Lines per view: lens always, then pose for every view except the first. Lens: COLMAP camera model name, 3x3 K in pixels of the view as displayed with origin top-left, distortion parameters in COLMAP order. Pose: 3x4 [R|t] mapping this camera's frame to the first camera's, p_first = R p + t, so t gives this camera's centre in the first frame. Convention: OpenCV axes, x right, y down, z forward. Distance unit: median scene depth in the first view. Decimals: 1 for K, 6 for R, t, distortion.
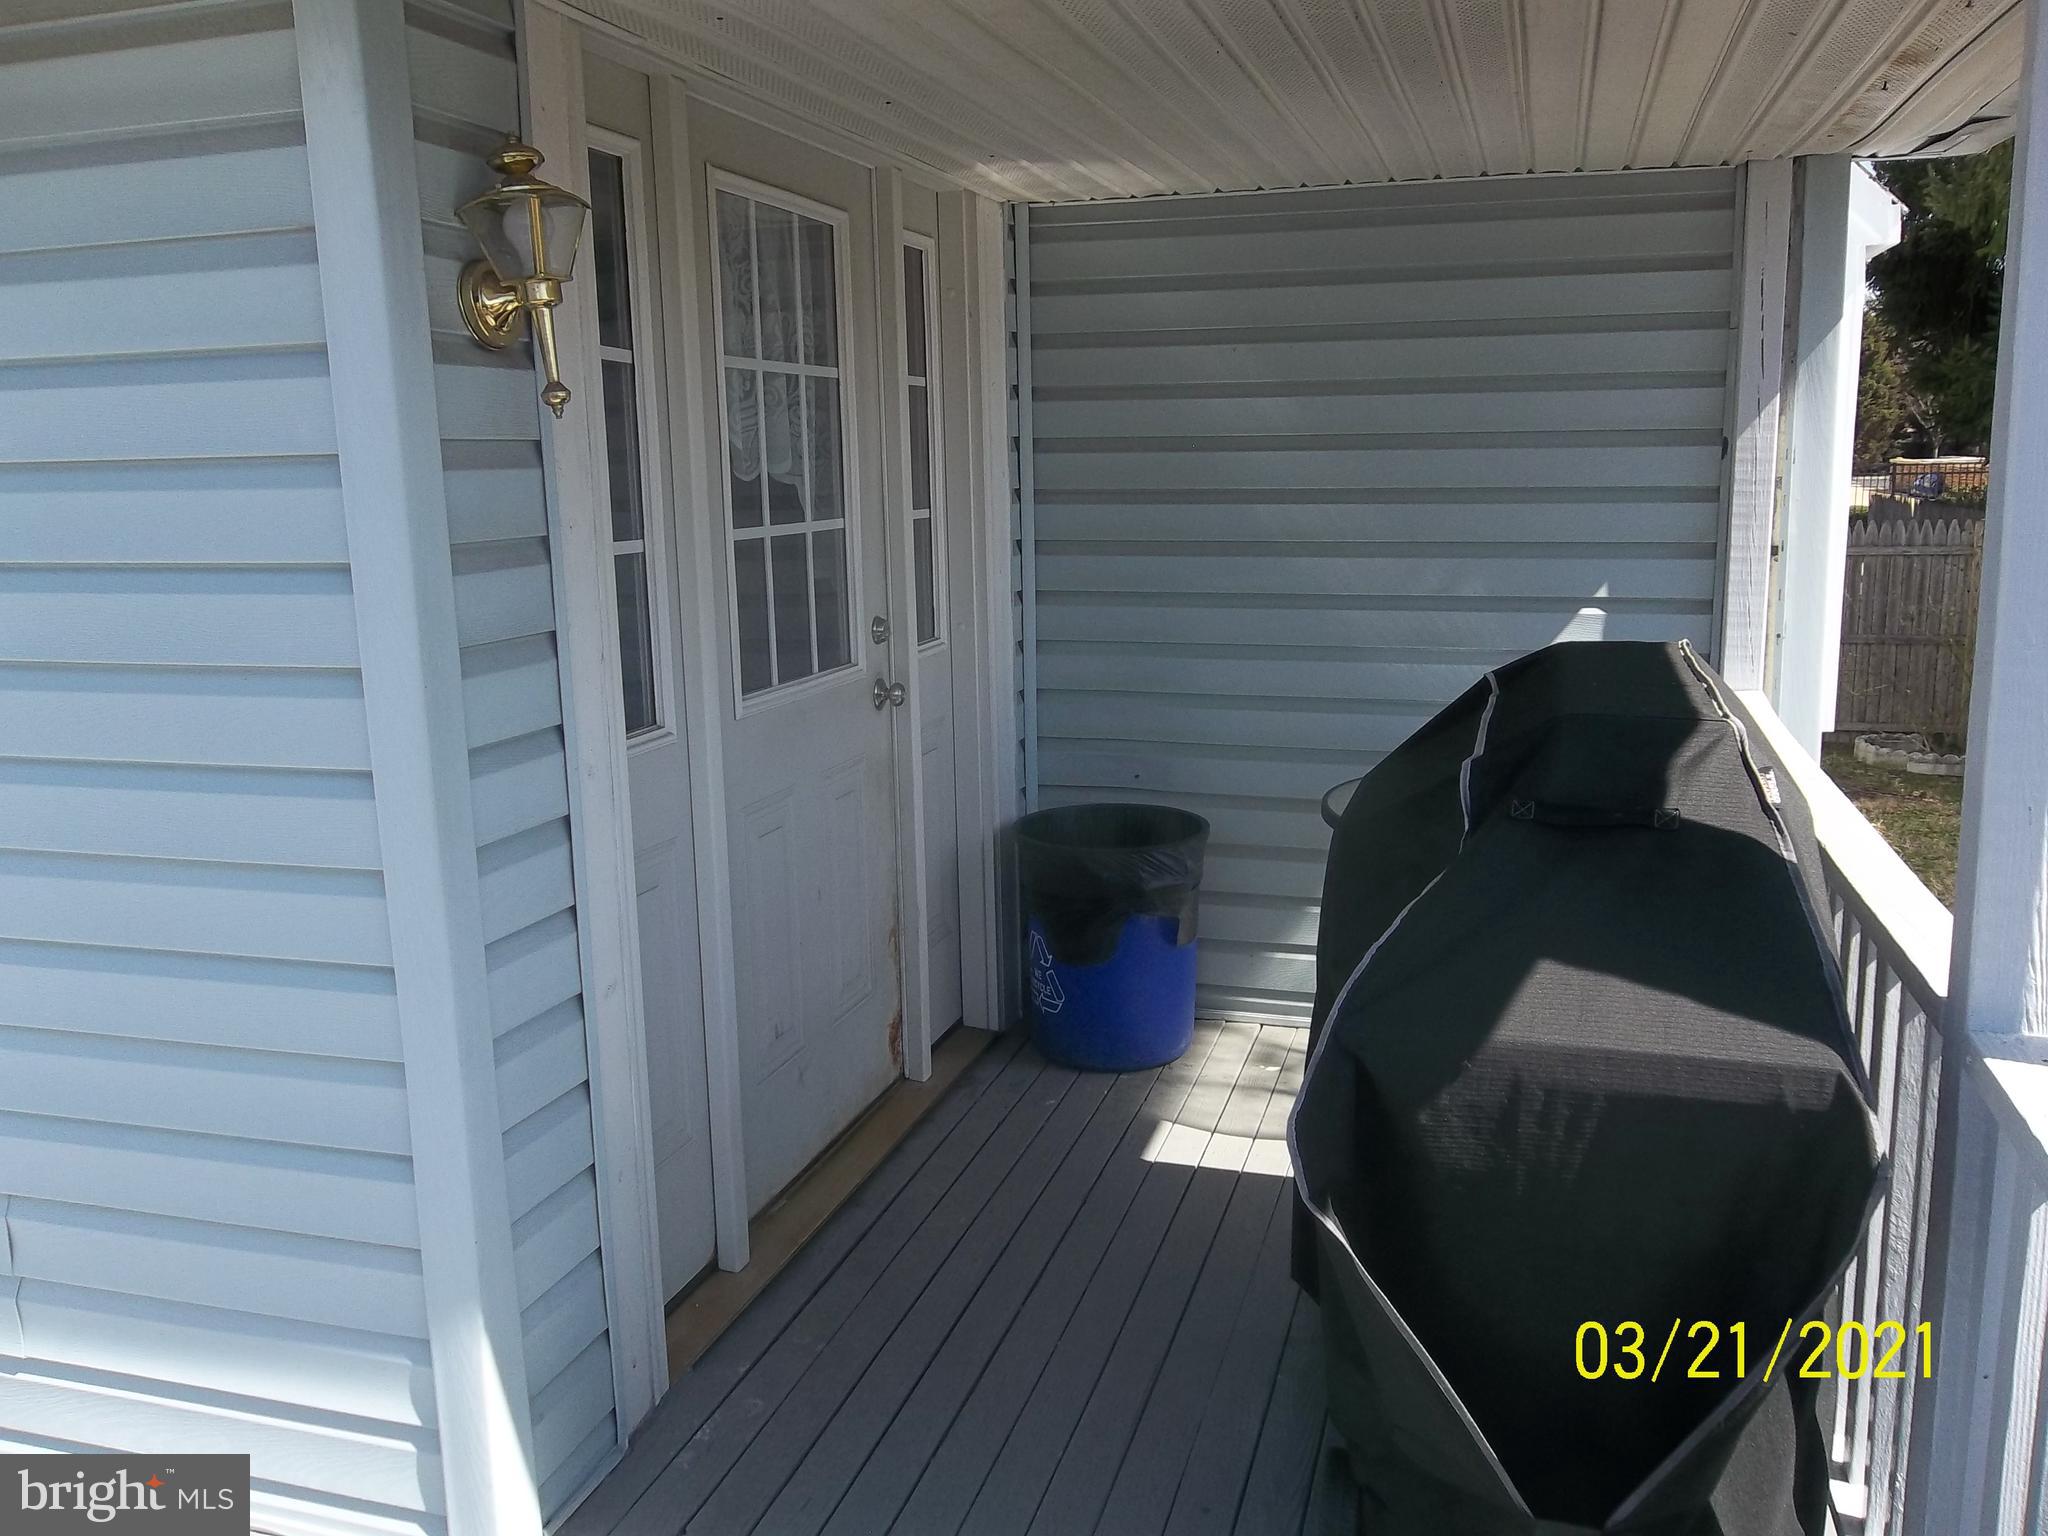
lens RADIAL K [[1671.7, 0, 1016.8], [0, 1671.7, 762.9], [0, 0, 1]] dist [-0.002444, -0.002348]
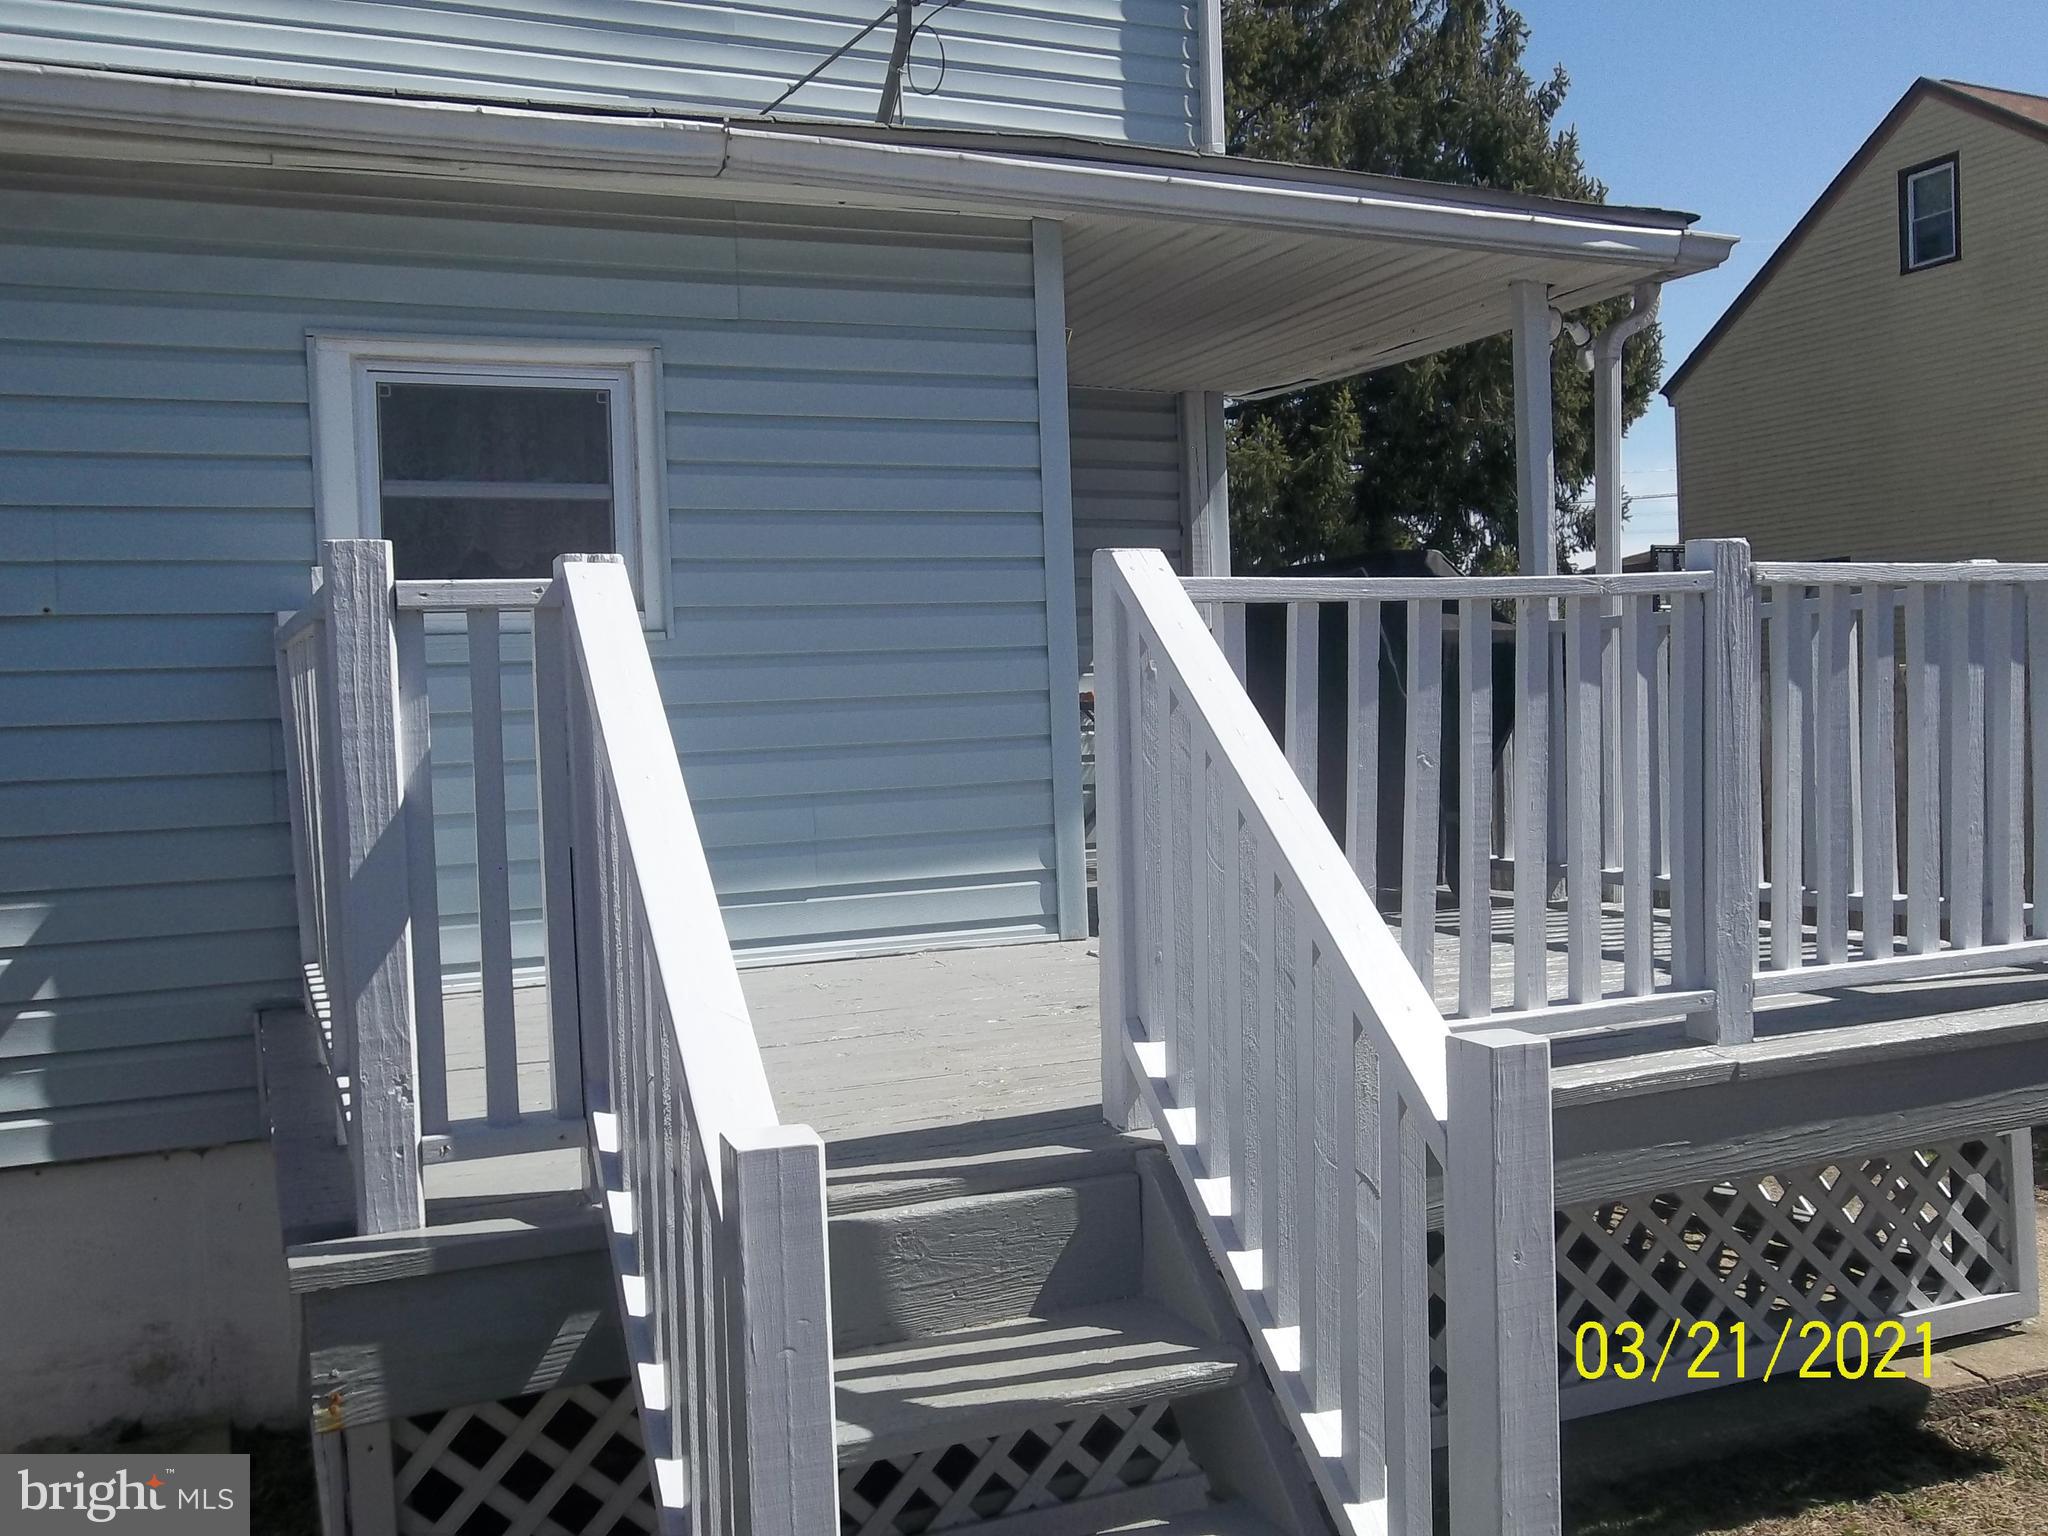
lens RADIAL K [[1848.2, 0, 1020.1], [0, 1848.2, 765.0], [0, 0, 1]] dist [-0.018743, 0.020266]
pose [[0.759434, -0.017999, 0.650336, -1.121890], [0.131498, 0.983232, -0.126346, 0.326858], [-0.637157, 0.181469, 0.749066, -0.451586]]
